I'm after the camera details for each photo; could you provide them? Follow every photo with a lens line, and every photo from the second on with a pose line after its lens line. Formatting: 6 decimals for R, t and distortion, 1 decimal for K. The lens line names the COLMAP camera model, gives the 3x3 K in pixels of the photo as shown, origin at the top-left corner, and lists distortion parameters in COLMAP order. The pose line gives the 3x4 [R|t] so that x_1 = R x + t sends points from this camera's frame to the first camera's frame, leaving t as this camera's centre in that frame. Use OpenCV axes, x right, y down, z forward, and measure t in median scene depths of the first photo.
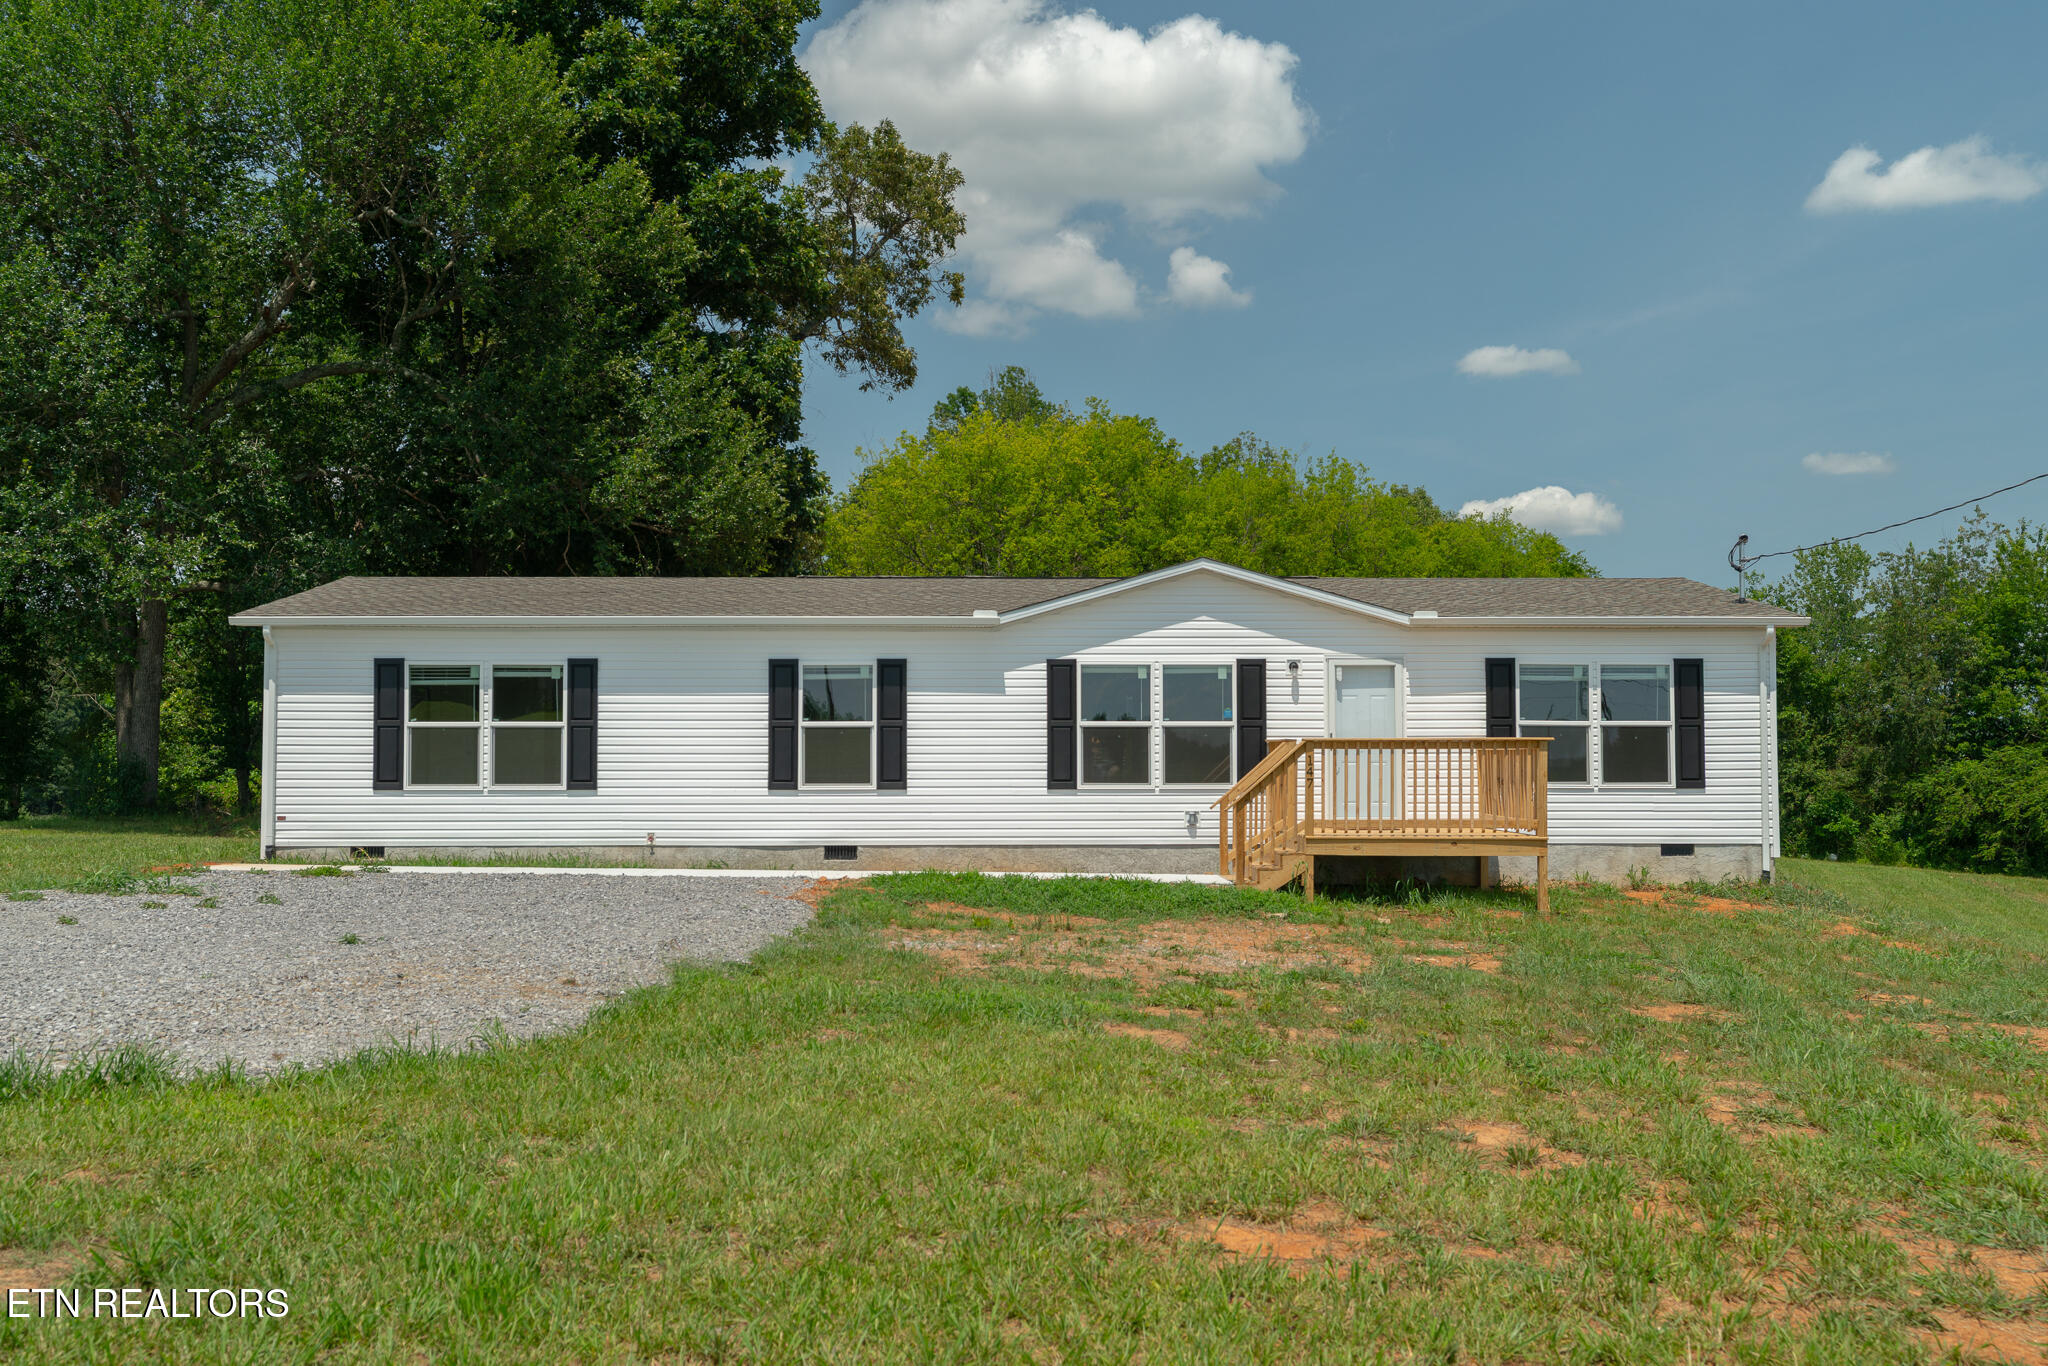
lens RADIAL K [[1797.0, 0, 1024.0], [0, 1797.0, 683.0], [0, 0, 1]] dist [0.035200, 0.003052]
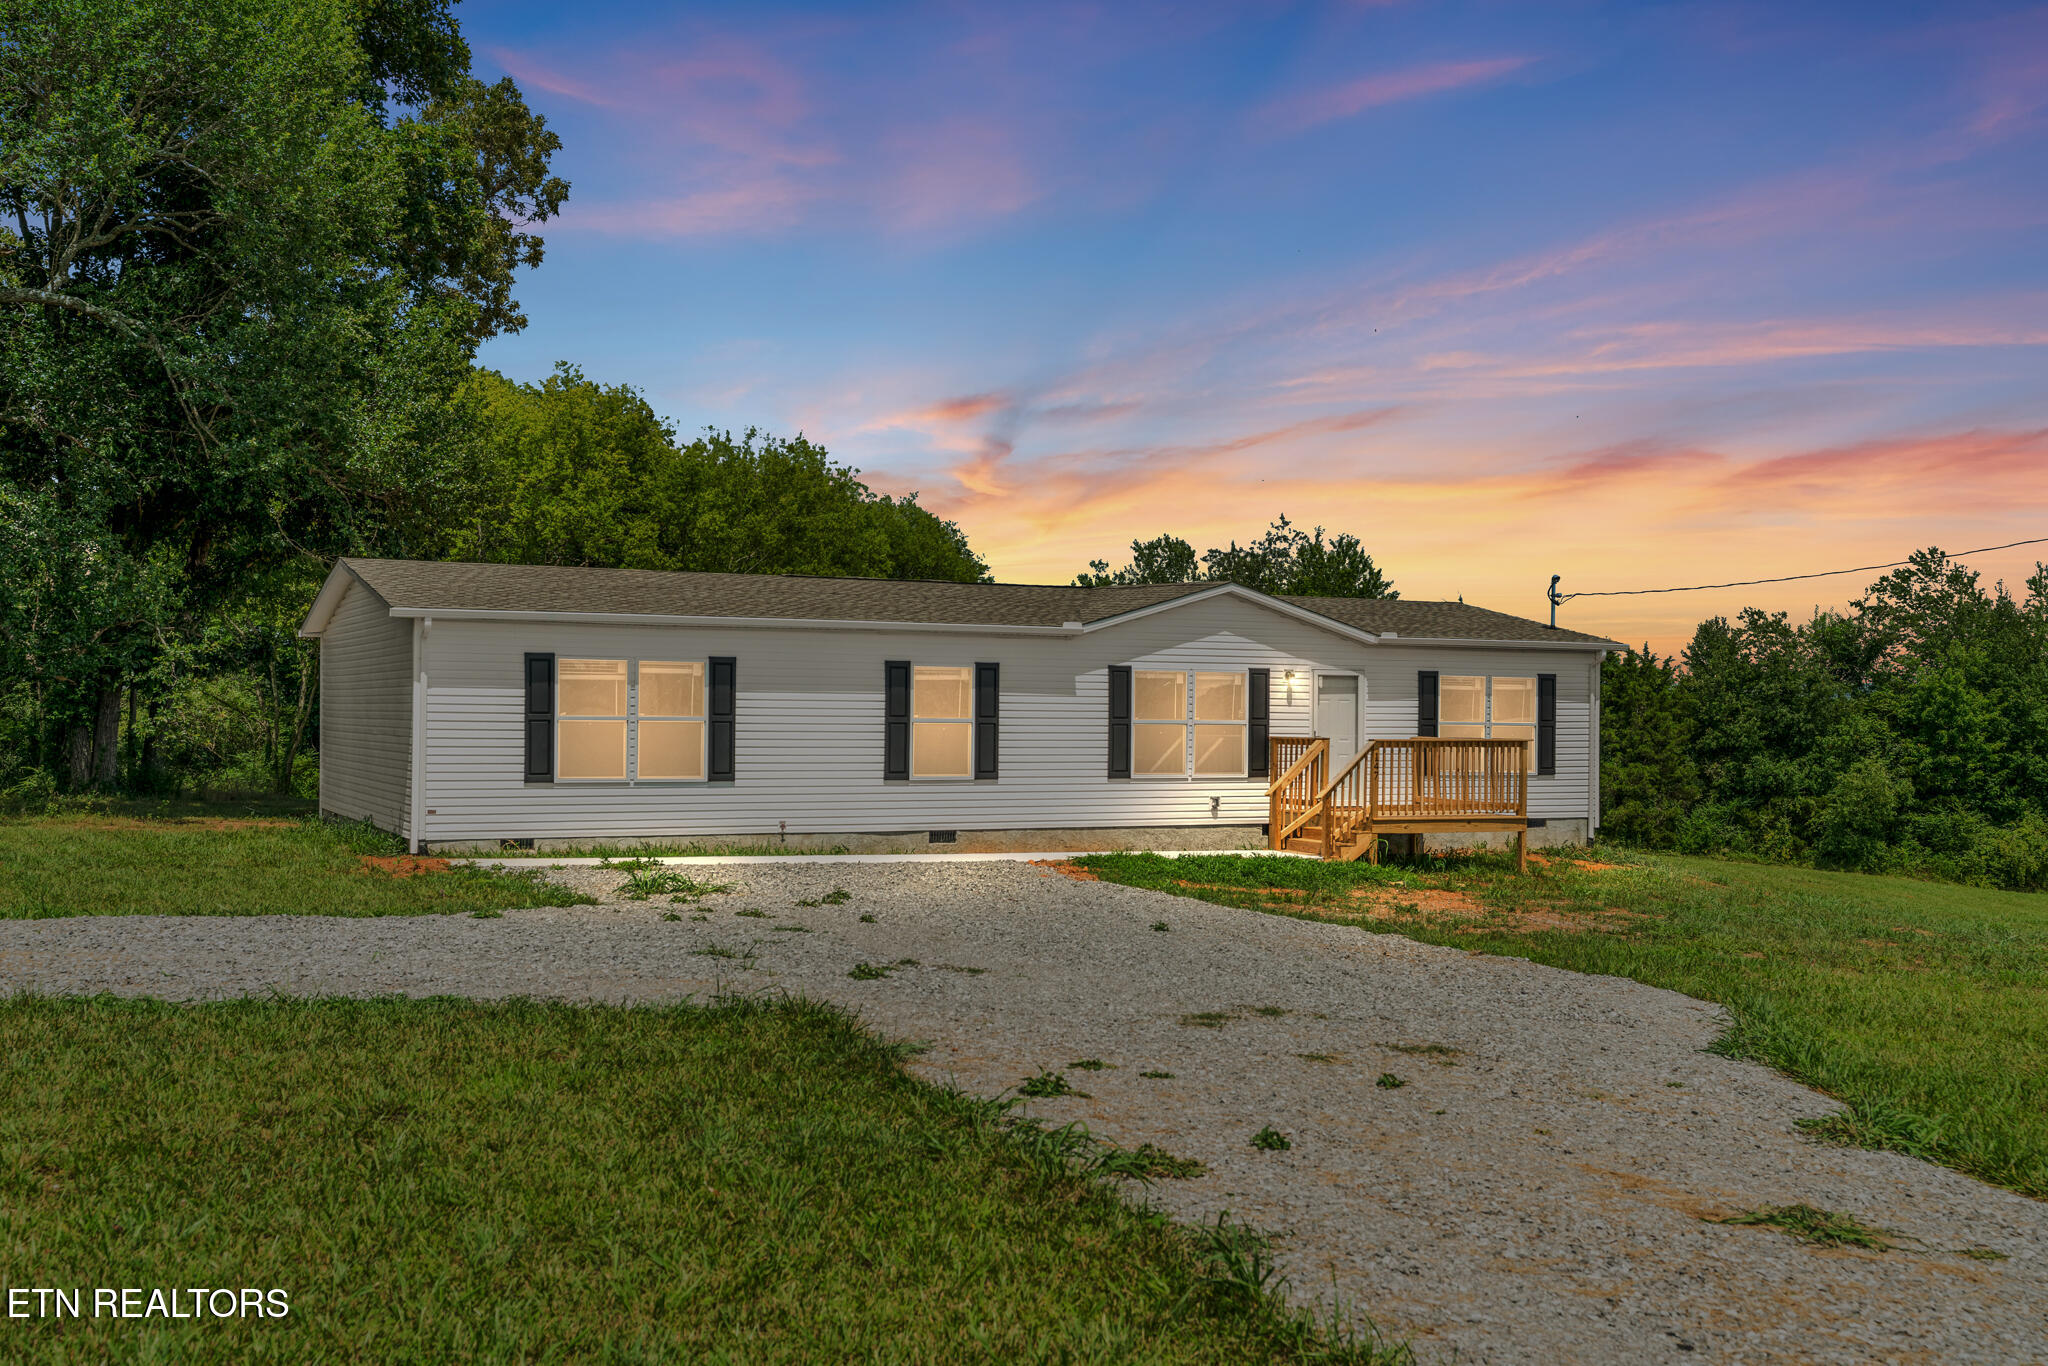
lens RADIAL K [[1797.0, 0, 1024.0], [0, 1797.0, 683.0], [0, 0, 1]] dist [0.035200, 0.003052]
pose [[0.920792, 0.015918, 0.389730, -0.482151], [-0.024023, 0.999584, 0.015932, -0.018935], [-0.389314, -0.024033, 0.920791, -0.036997]]
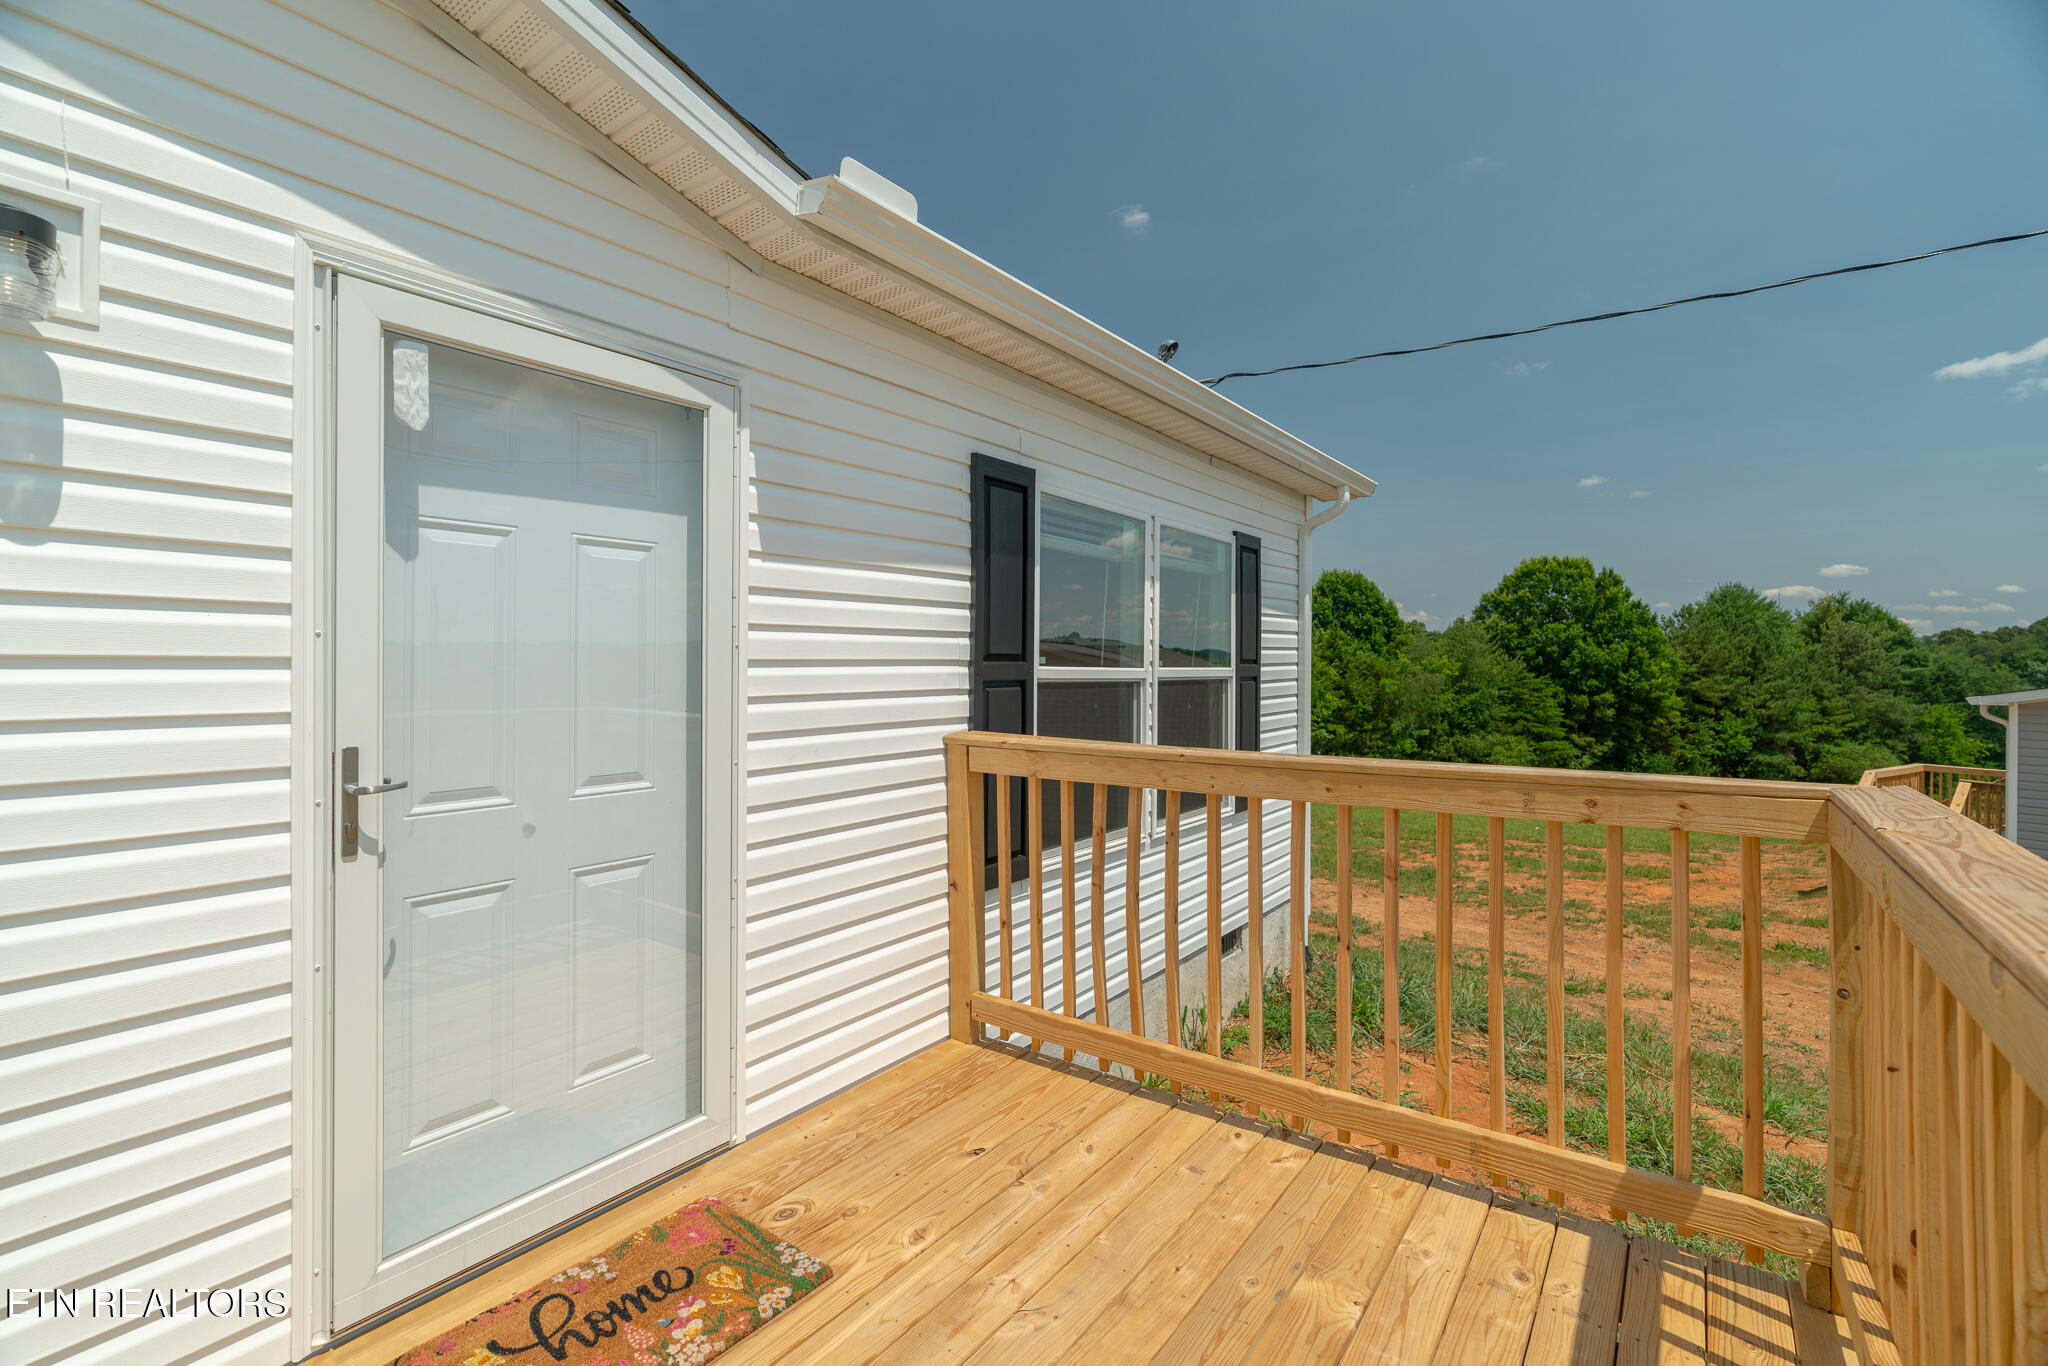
lens RADIAL K [[923.3, 0, 1025.1], [0, 923.3, 659.5], [0, 0, 1]] dist [-0.000394, -0.000040]
pose [[0.635086, 0.010488, 0.772371, 0.145896], [-0.023399, 0.999710, 0.005664, 0.018992], [-0.772087, -0.021670, 0.635147, 0.904312]]
